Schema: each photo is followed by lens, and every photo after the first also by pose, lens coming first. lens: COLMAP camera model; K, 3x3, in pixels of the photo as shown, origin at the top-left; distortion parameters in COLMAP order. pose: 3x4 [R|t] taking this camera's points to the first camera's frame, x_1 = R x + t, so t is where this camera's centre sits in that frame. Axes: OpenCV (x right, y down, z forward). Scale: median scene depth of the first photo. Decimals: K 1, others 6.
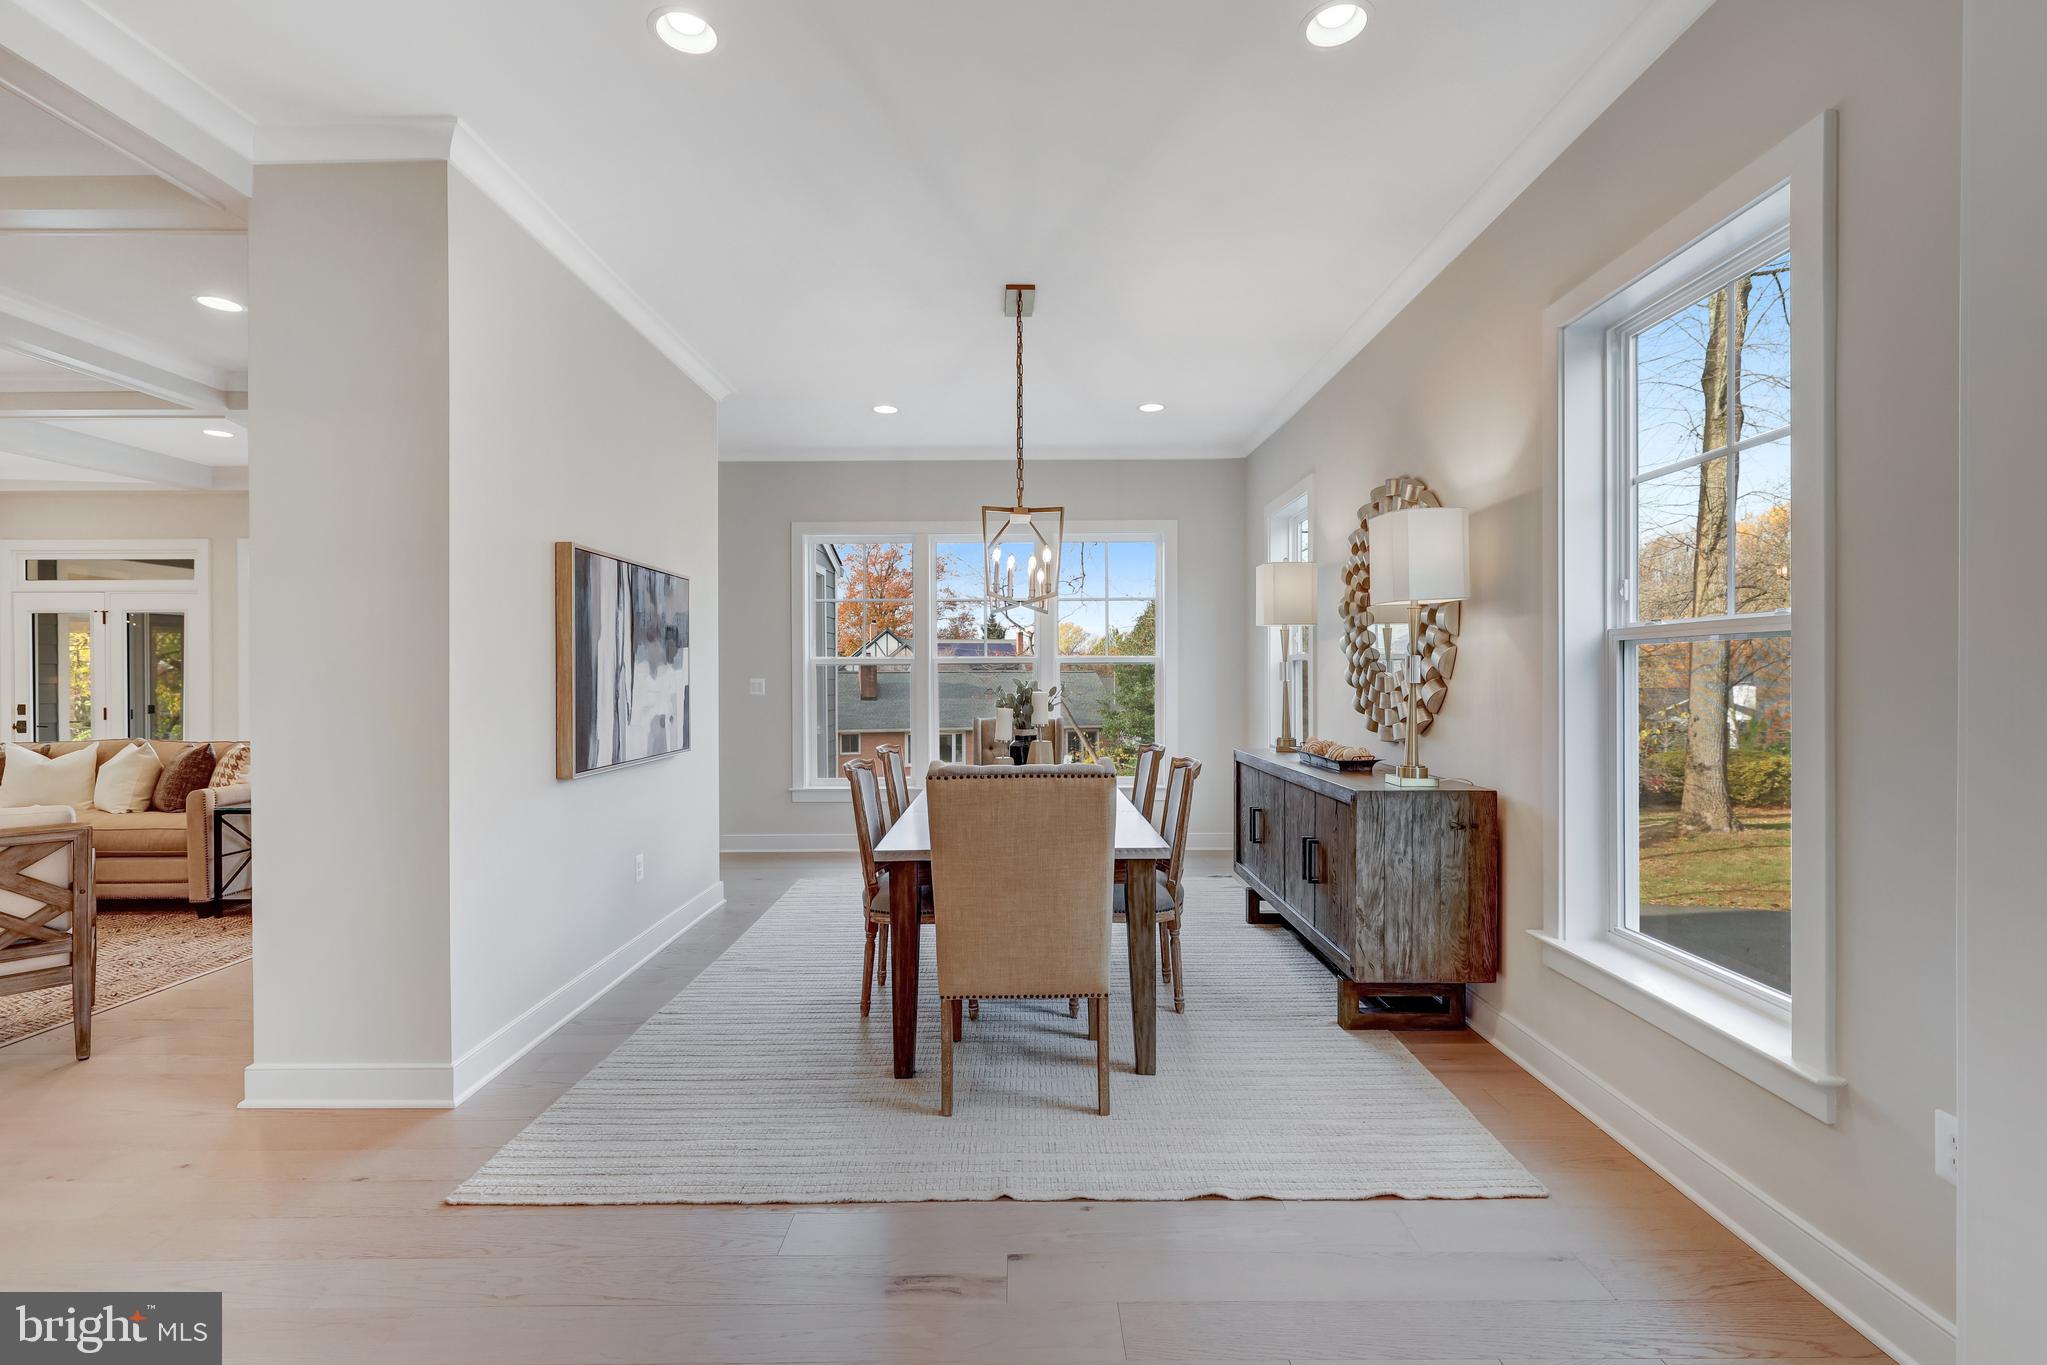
lens RADIAL K [[904.2, 0, 1015.5], [0, 904.2, 677.6], [0, 0, 1]] dist [0.001612, -0.000061]
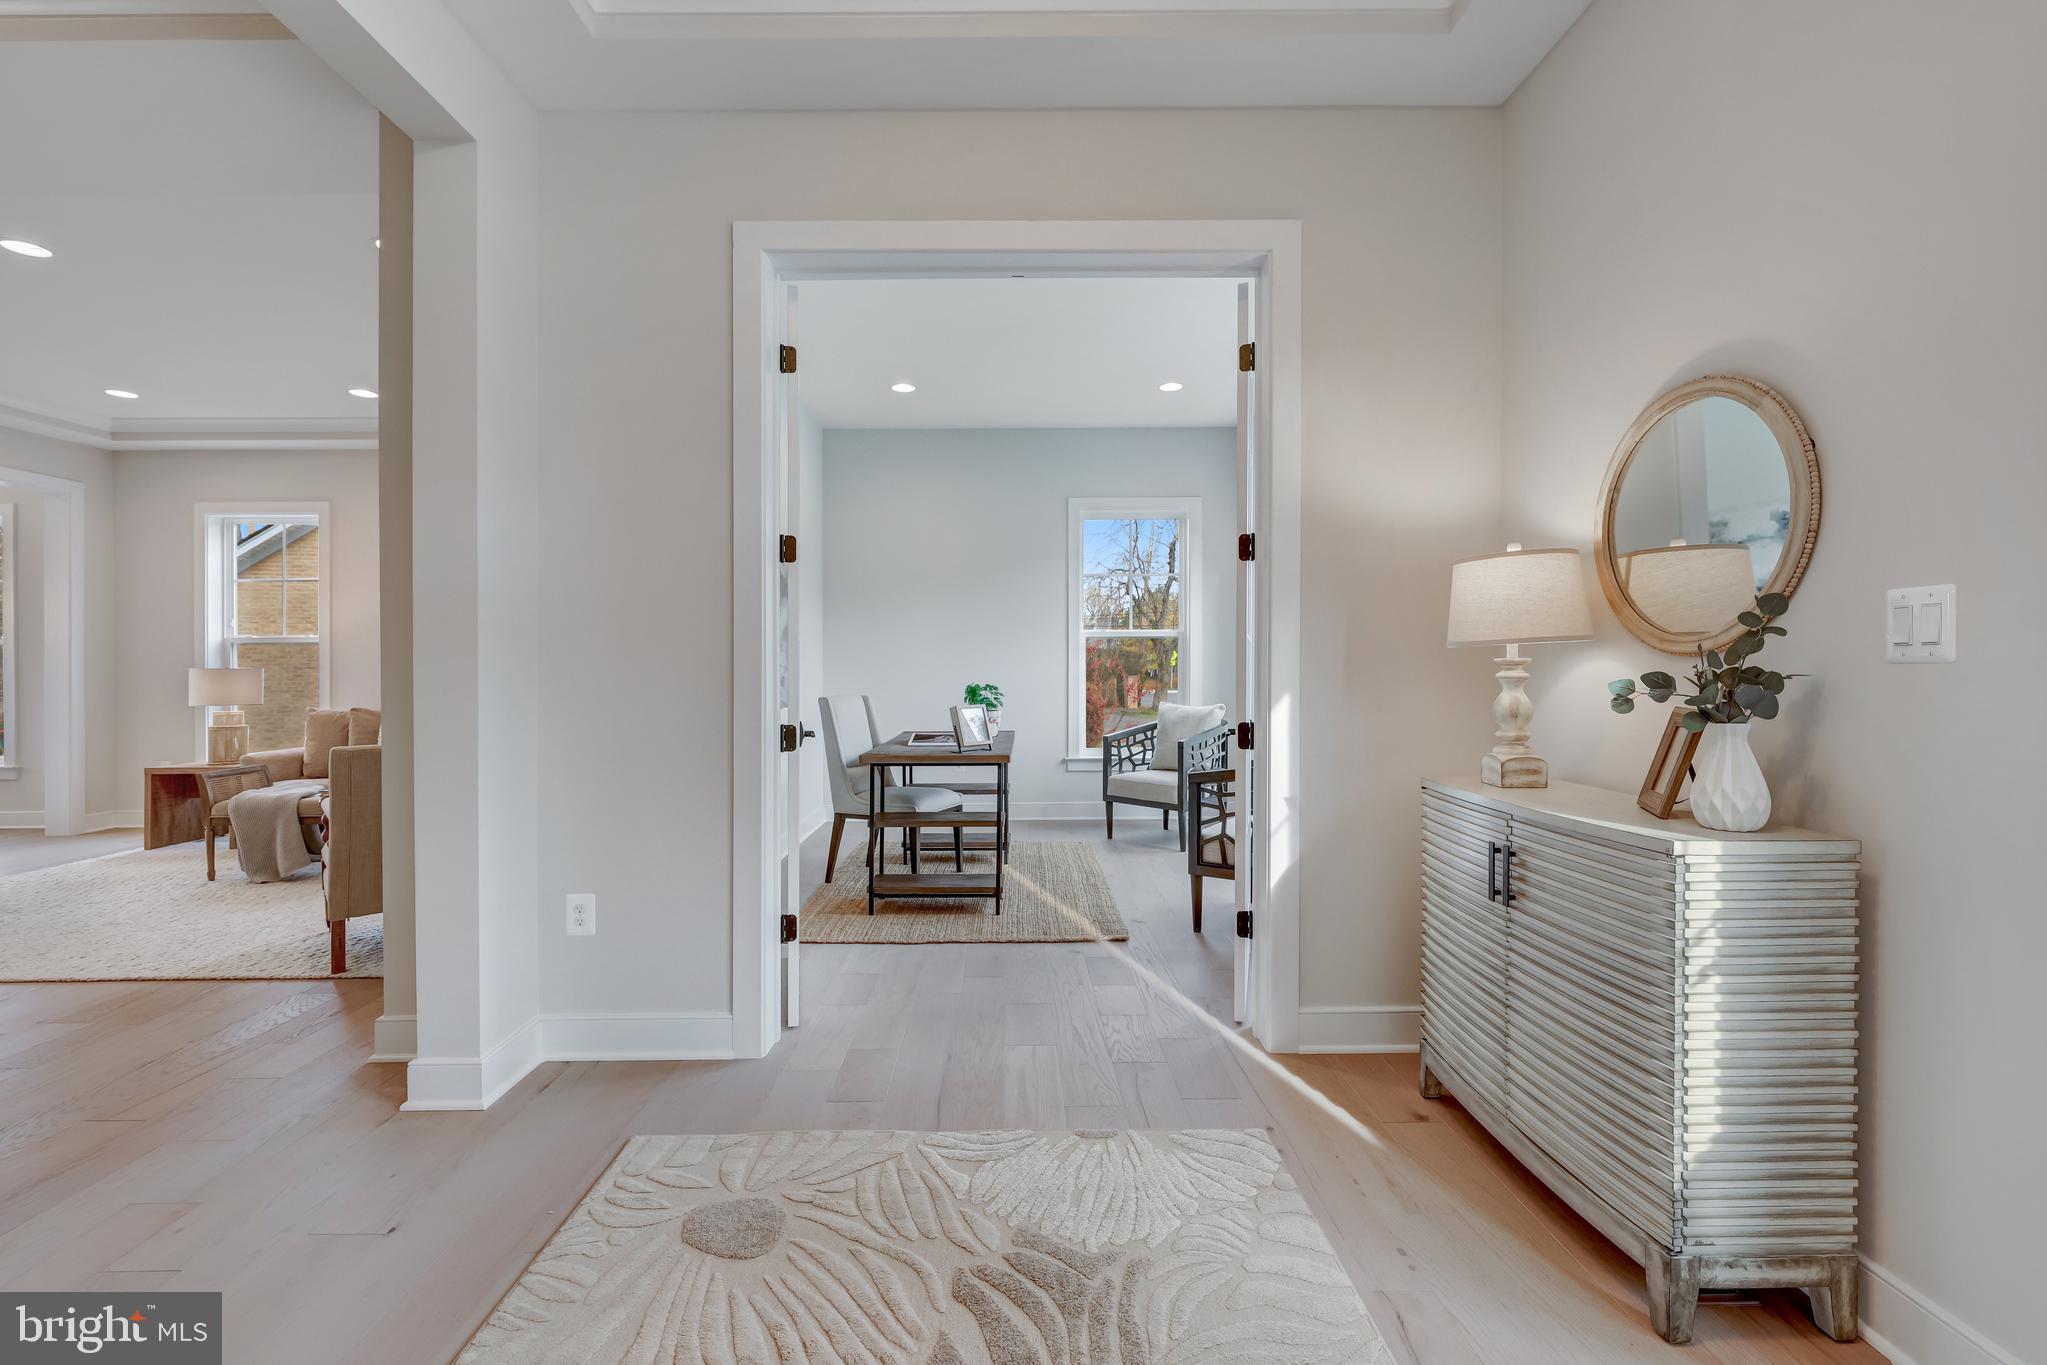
lens RADIAL K [[884.3, 0, 1022.5], [0, 884.3, 679.1], [0, 0, 1]] dist [0.002070, 0.000141]
pose [[-0.020158, -0.005545, 0.999781, -1.199620], [0.008783, 0.999945, 0.005723, 0.042438], [-0.999758, 0.008896, -0.020108, -1.294924]]
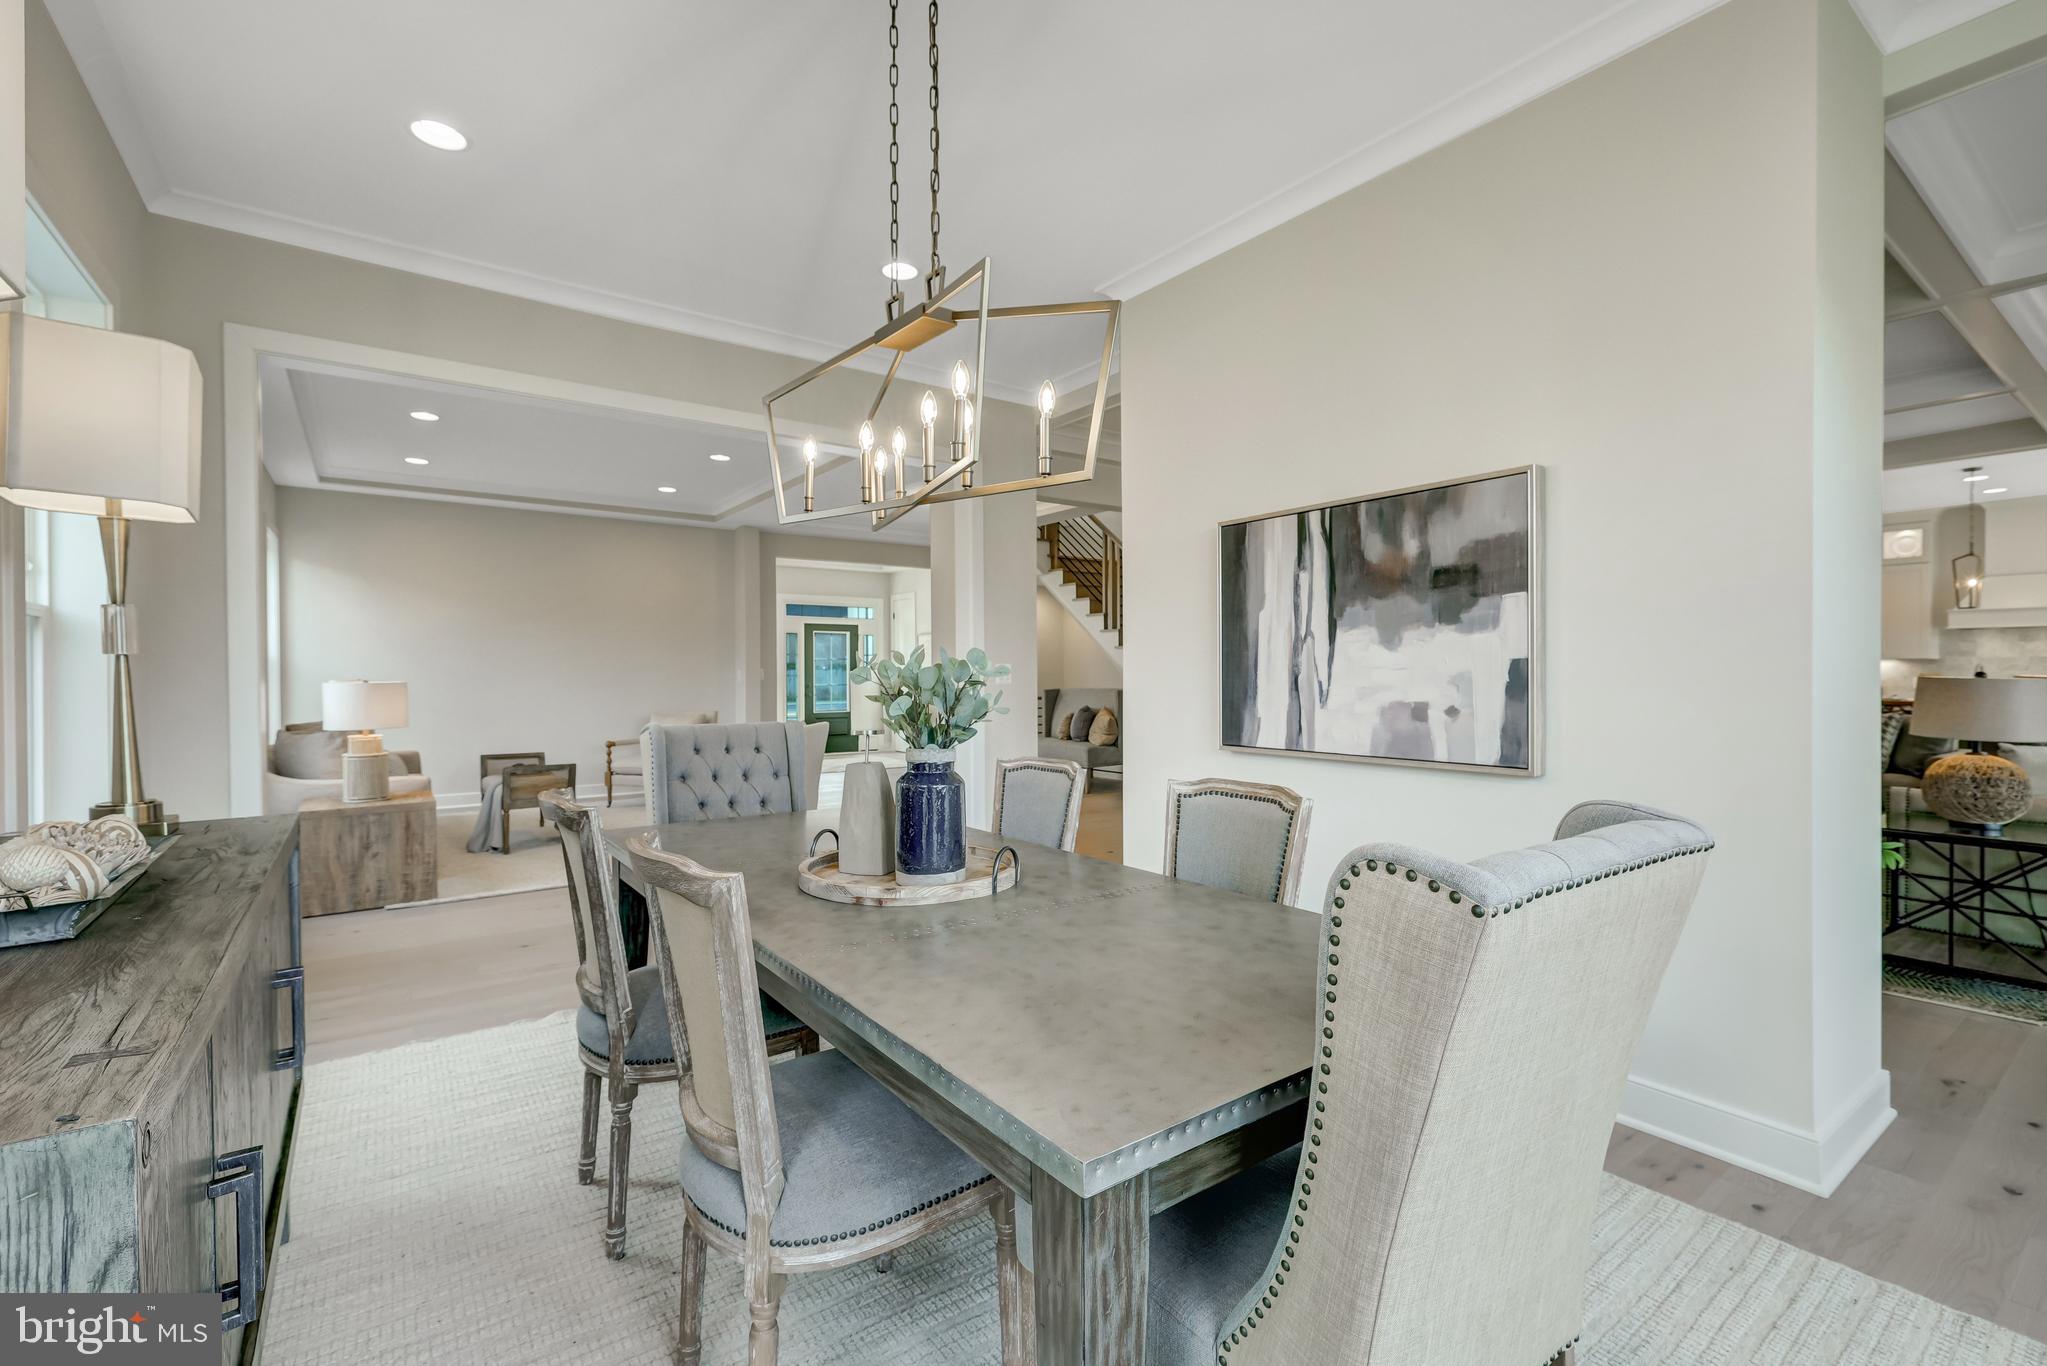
lens RADIAL K [[900.6, 0, 1014.7], [0, 900.6, 679.4], [0, 0, 1]] dist [0.000917, -0.000064]
pose [[-0.807861, 0.010600, -0.589278, 0.252021], [0.006009, 0.999934, 0.009749, 0.015747], [0.589343, 0.004334, -0.807872, 1.370847]]
